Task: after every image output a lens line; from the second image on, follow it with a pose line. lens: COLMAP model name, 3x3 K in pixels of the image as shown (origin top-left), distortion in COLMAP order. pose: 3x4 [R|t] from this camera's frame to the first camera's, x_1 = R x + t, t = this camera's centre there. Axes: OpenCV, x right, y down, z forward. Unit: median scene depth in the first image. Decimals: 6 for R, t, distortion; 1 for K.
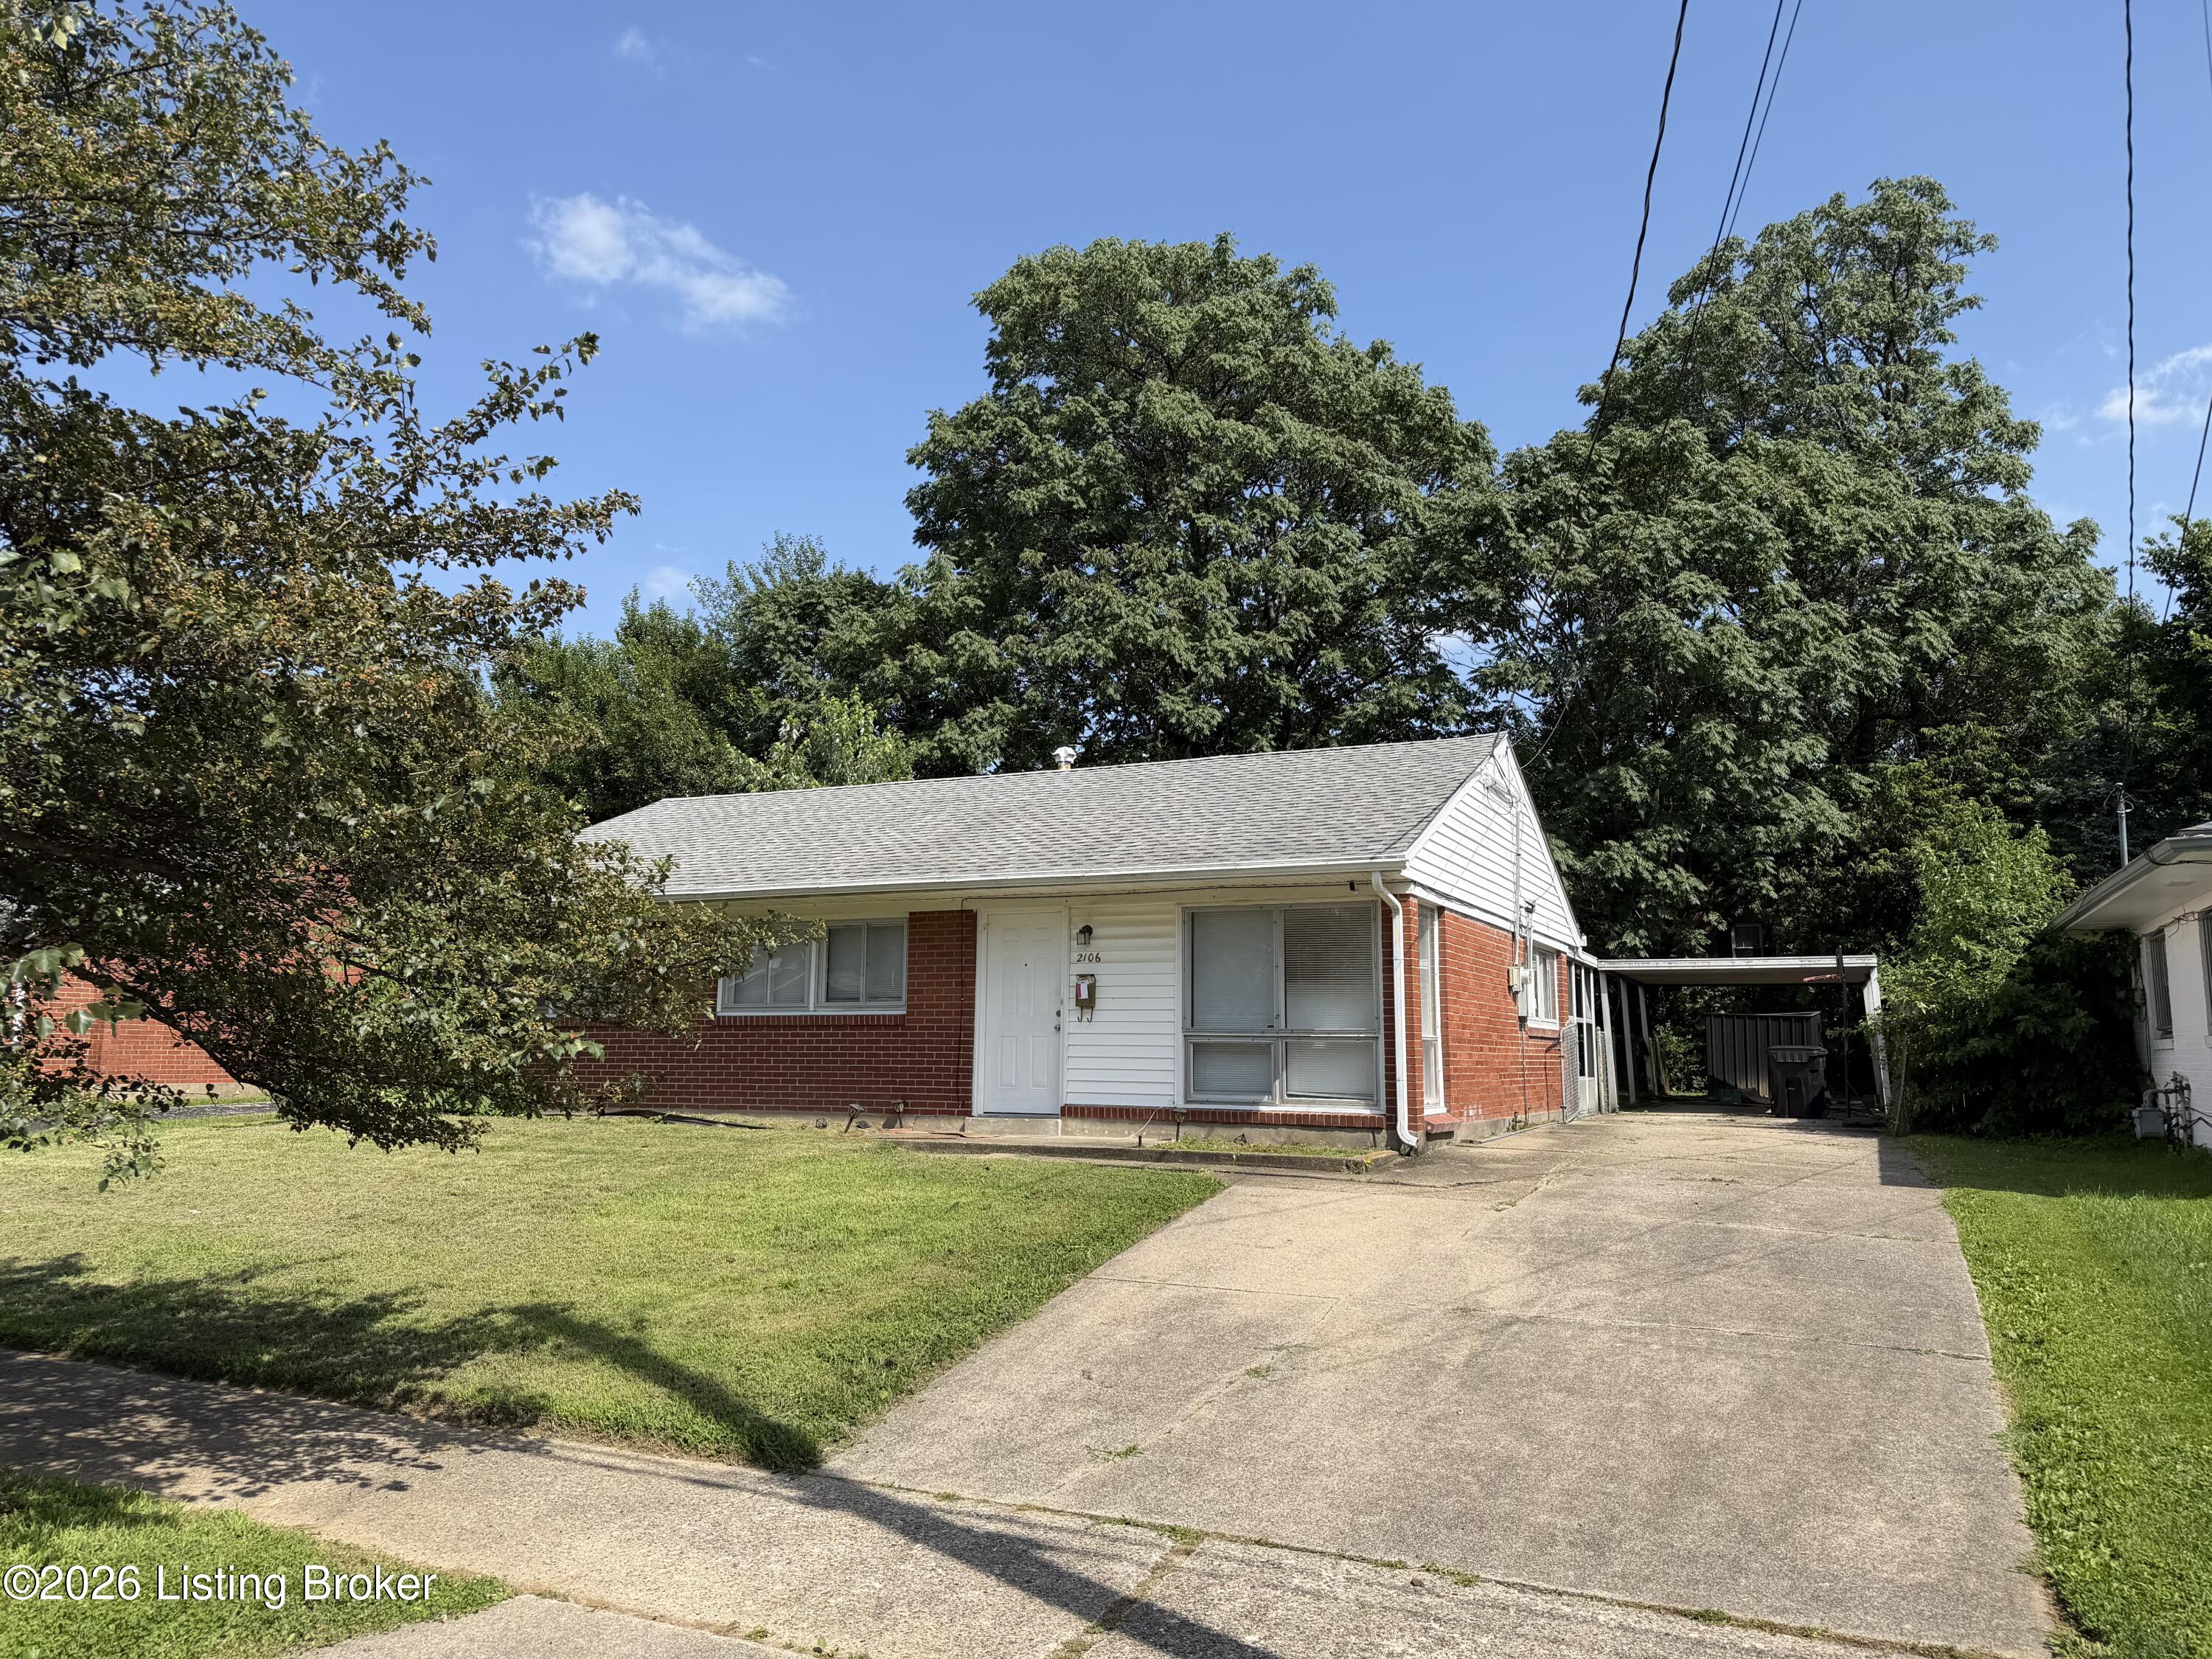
lens RADIAL K [[1504.9, 0, 1101.8], [0, 1504.9, 837.1], [0, 0, 1]] dist [0.073272, -0.107156]
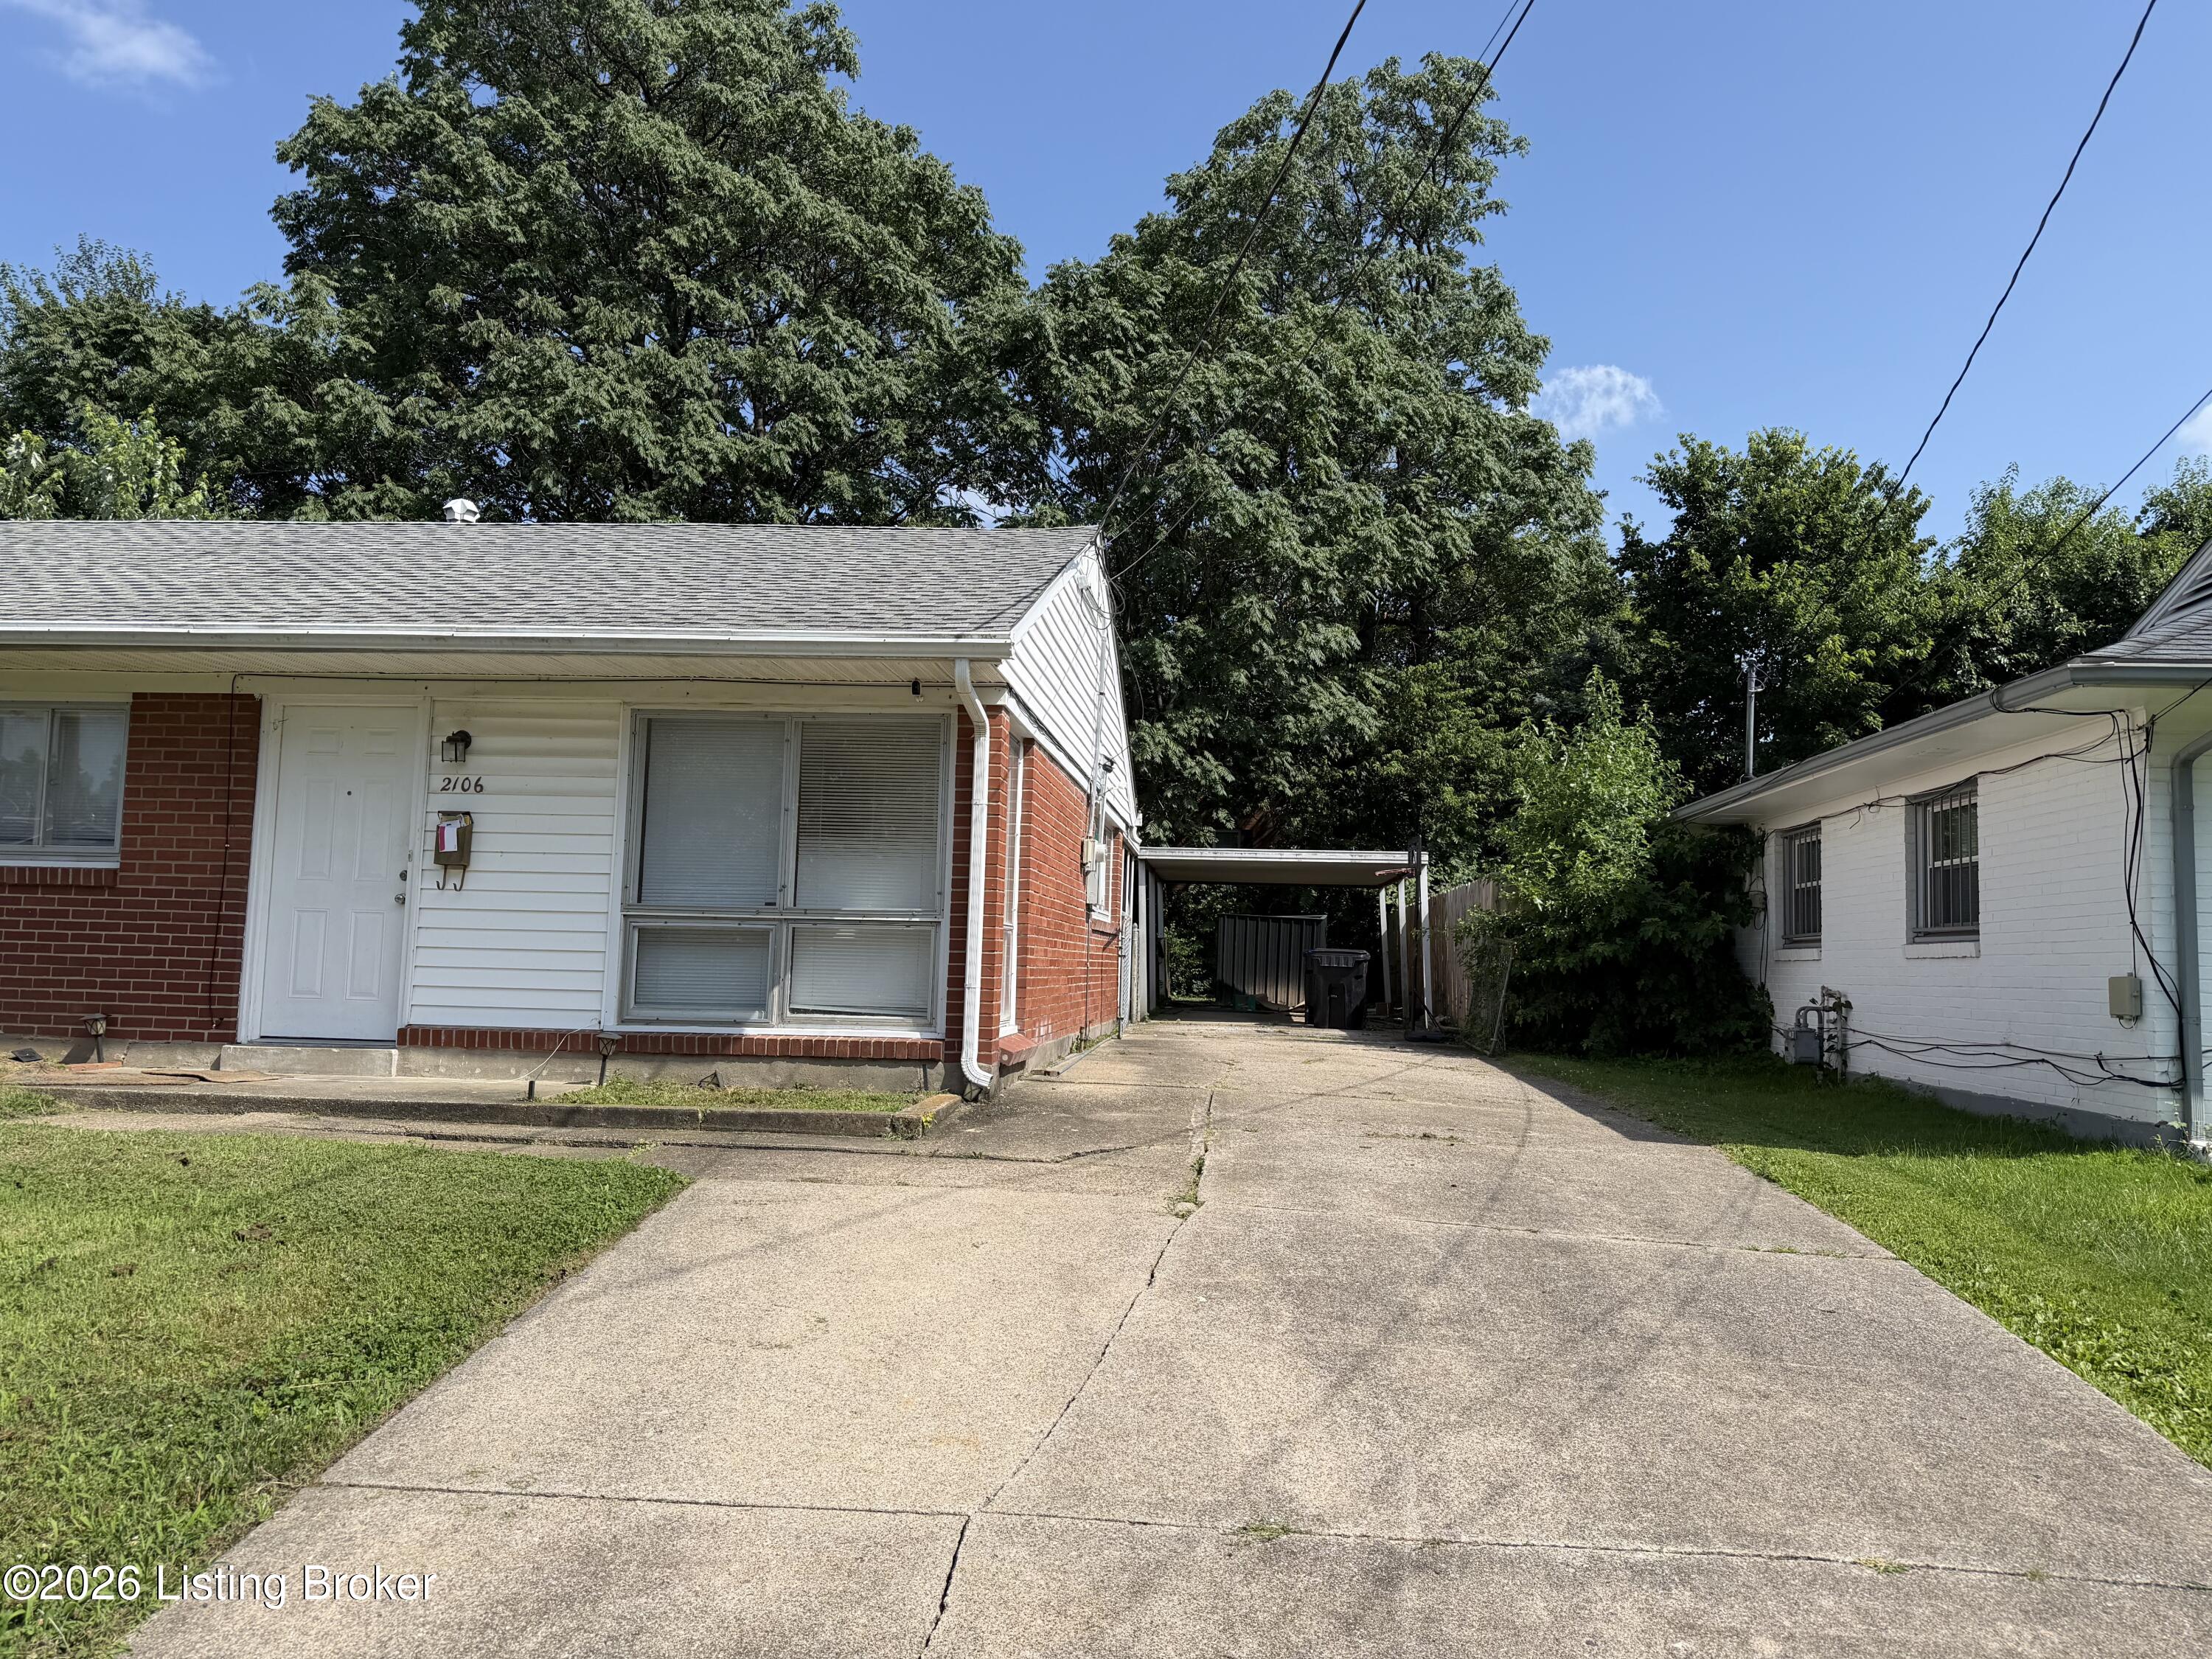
lens RADIAL K [[1504.9, 0, 1101.8], [0, 1504.9, 837.1], [0, 0, 1]] dist [0.073272, -0.107156]
pose [[0.937681, 0.043018, 0.344824, 0.010719], [-0.064509, 0.996608, 0.051090, 0.025958], [-0.341457, -0.070151, 0.937276, 0.164341]]
